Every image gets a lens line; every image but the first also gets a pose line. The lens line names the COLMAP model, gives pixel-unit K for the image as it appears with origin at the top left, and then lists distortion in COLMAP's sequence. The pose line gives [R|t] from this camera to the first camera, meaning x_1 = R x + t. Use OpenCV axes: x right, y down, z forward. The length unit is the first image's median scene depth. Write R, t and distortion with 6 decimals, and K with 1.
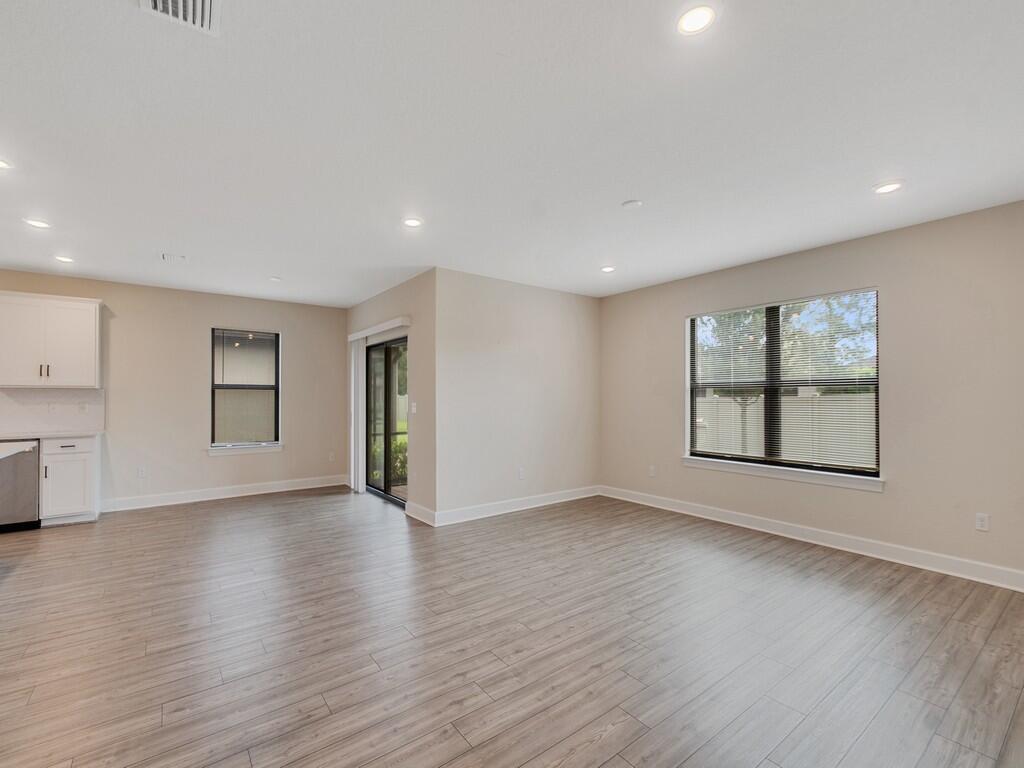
lens RADIAL K [[448.5, 0, 485.0], [0, 448.5, 392.0], [0, 0, 1]] dist [0.014939, -0.006258]
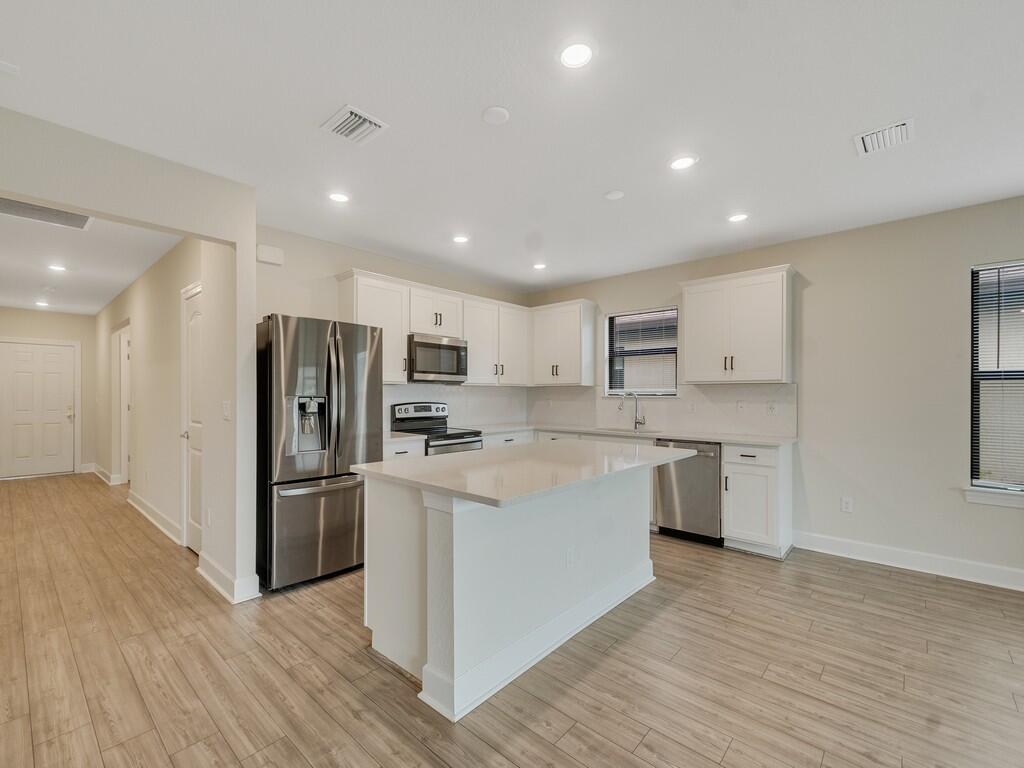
lens RADIAL K [[448.5, 0, 497.6], [0, 448.5, 393.9], [0, 0, 1]] dist [0.014939, -0.006258]
pose [[0.208874, 0.003367, -0.977937, -0.242615], [0.005697, 0.999973, 0.004660, 0.004654], [0.977926, -0.006544, 0.208849, 0.410286]]
